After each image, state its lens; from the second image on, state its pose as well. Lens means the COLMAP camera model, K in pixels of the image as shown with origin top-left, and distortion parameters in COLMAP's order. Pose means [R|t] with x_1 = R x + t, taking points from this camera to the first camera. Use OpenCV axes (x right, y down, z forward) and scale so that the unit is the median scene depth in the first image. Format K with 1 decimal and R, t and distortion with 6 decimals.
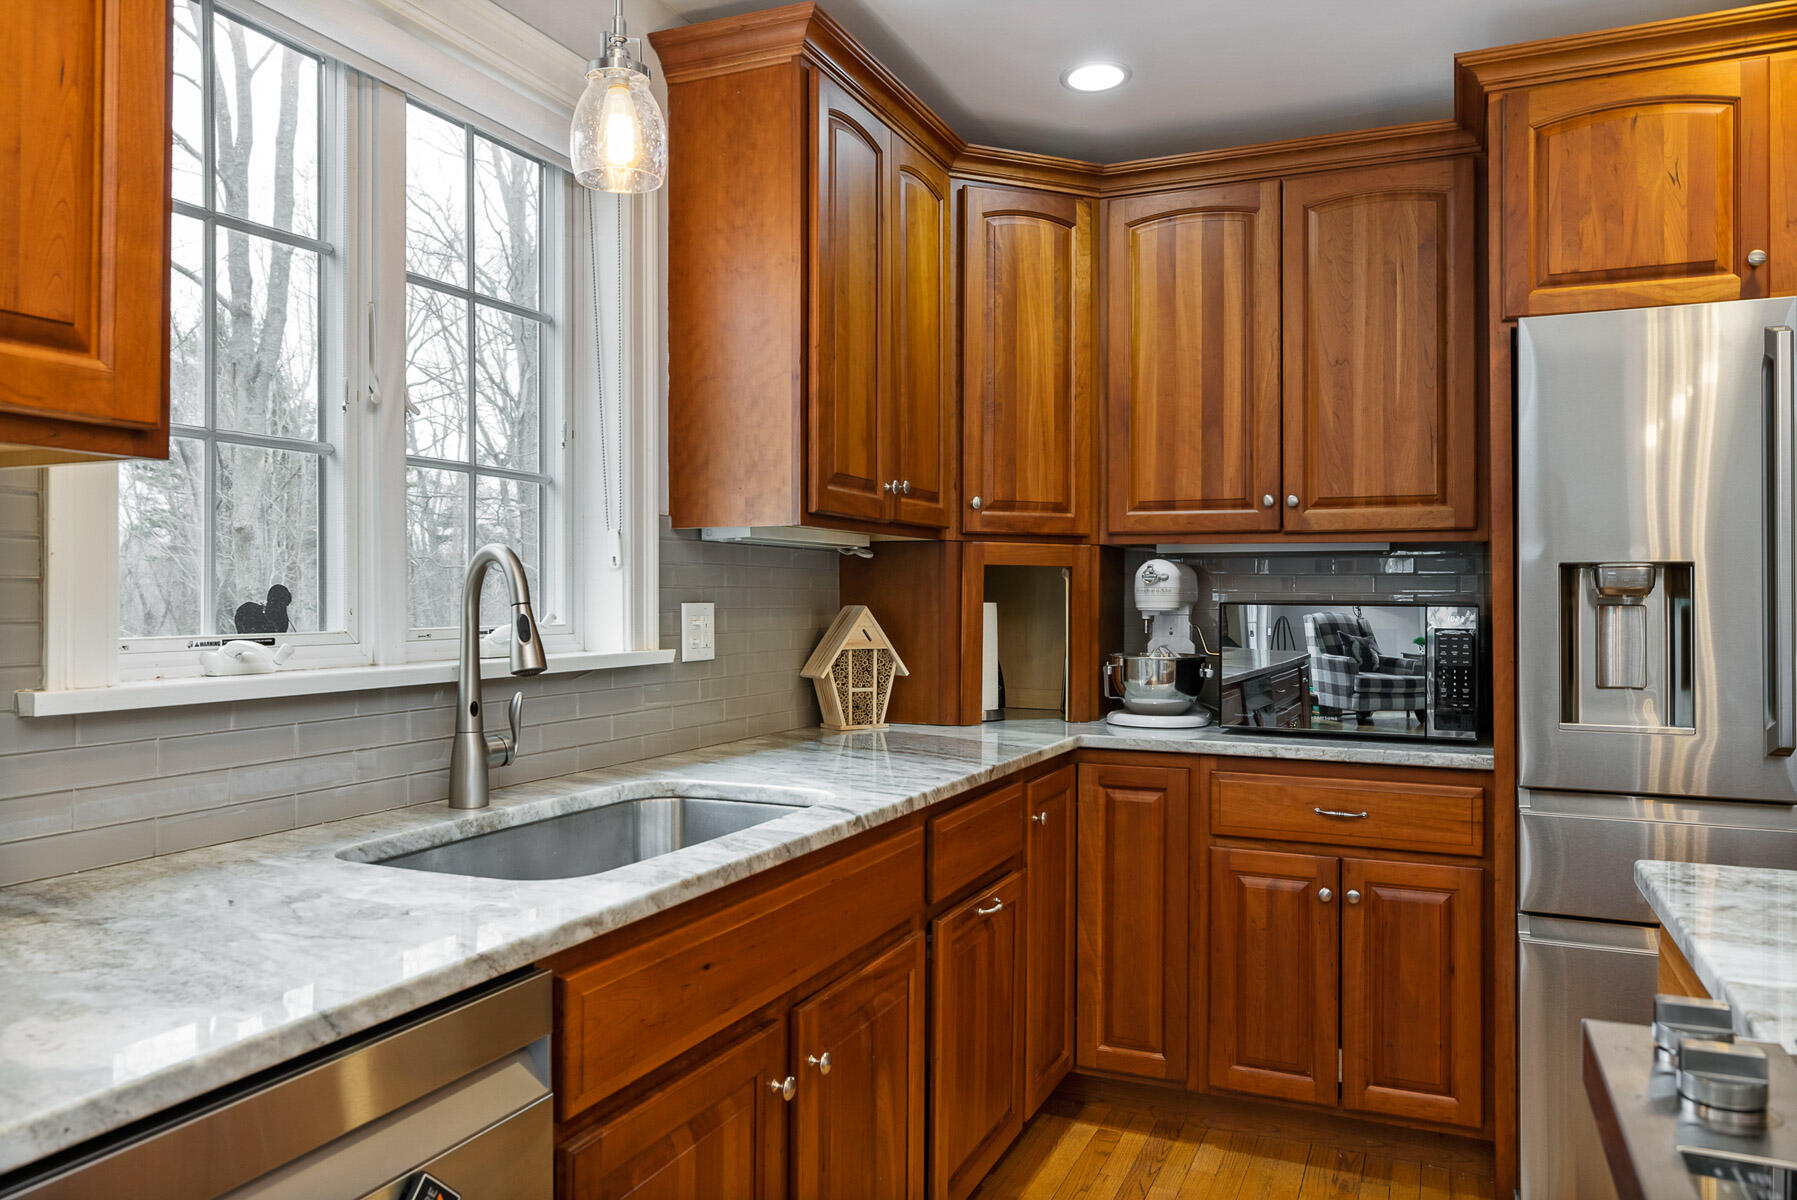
lens RADIAL K [[1254.6, 0, 900.2], [0, 1254.6, 592.1], [0, 0, 1]] dist [0.000128, 0.000001]
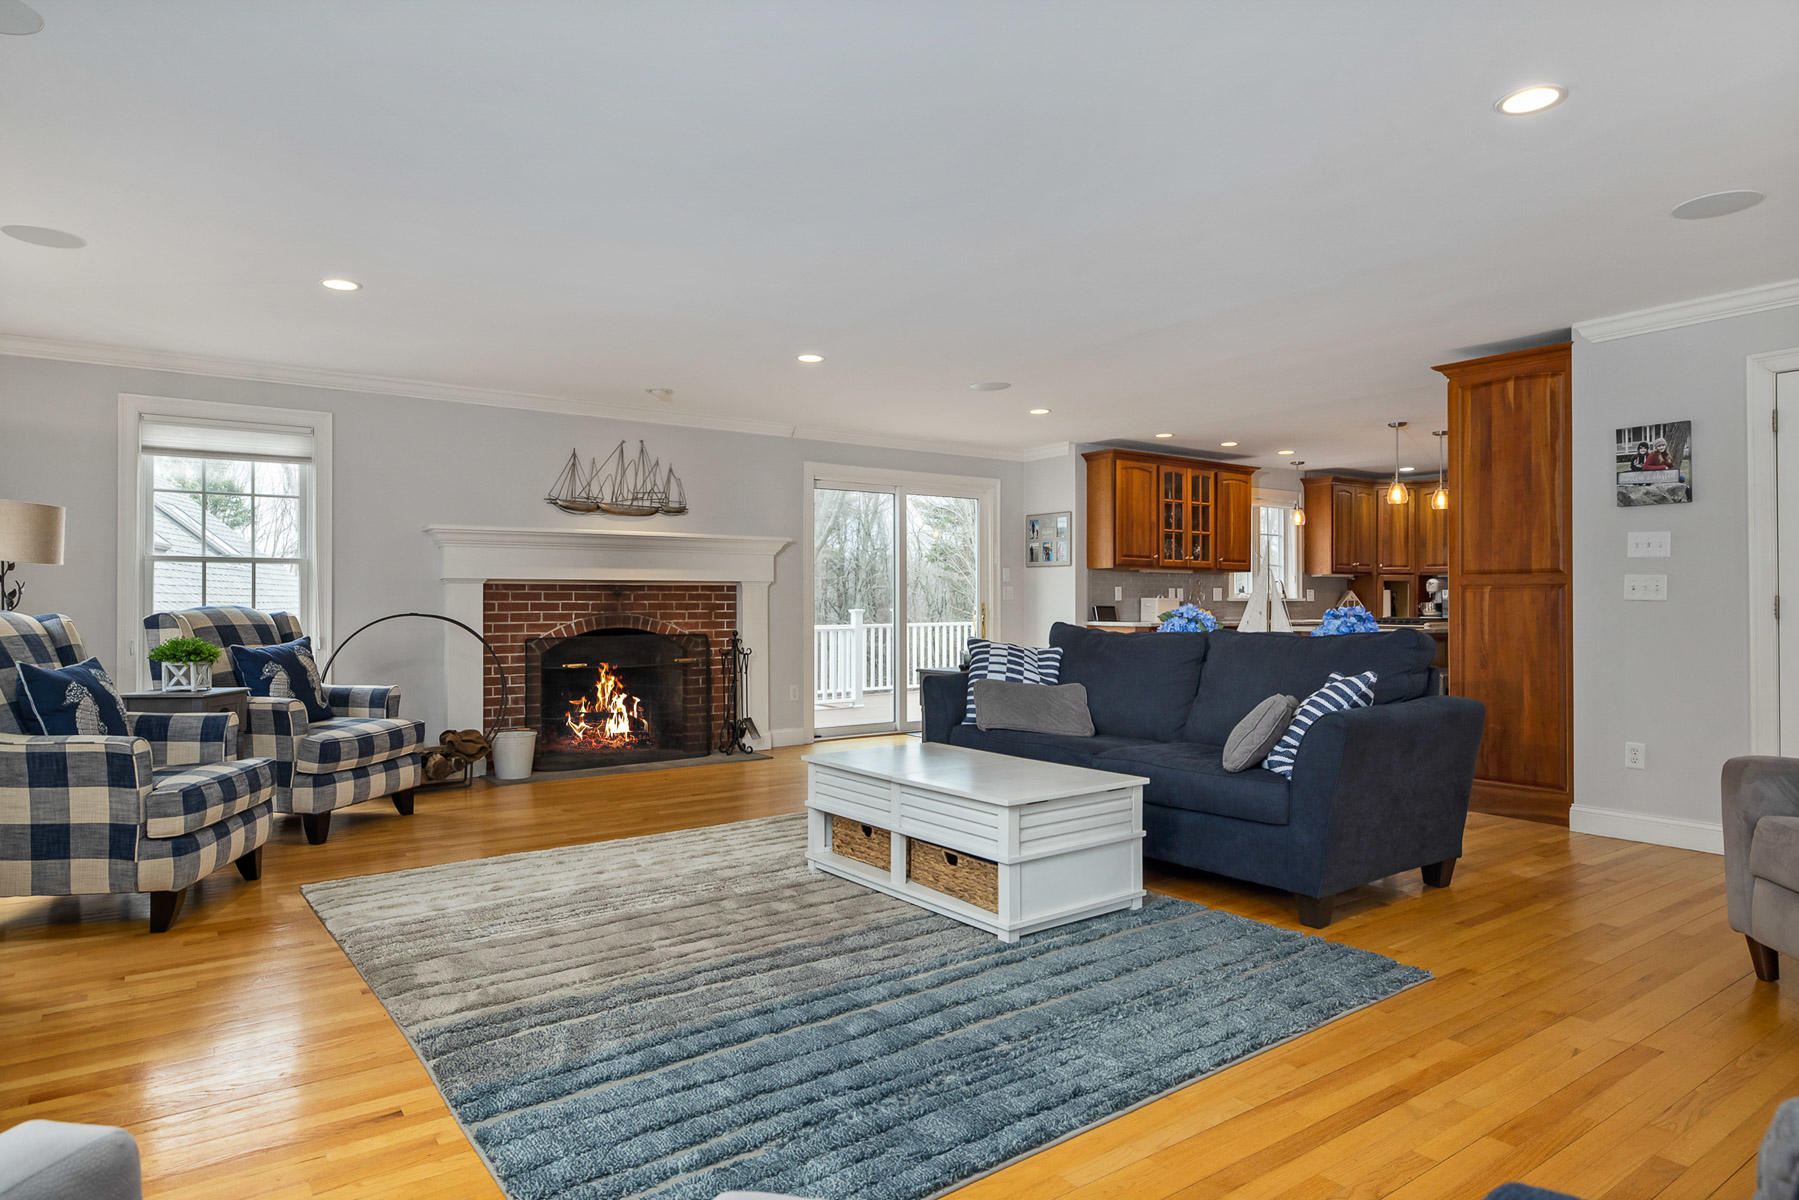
lens RADIAL K [[1064.3, 0, 900.3], [0, 1064.3, 603.3], [0, 0, 1]] dist [-0.001697, -0.000093]
pose [[0.866563, -0.007521, -0.499012, 0.429014], [0.003464, 0.999953, -0.009056, 0.077565], [0.499056, 0.006119, 0.866548, -2.779977]]
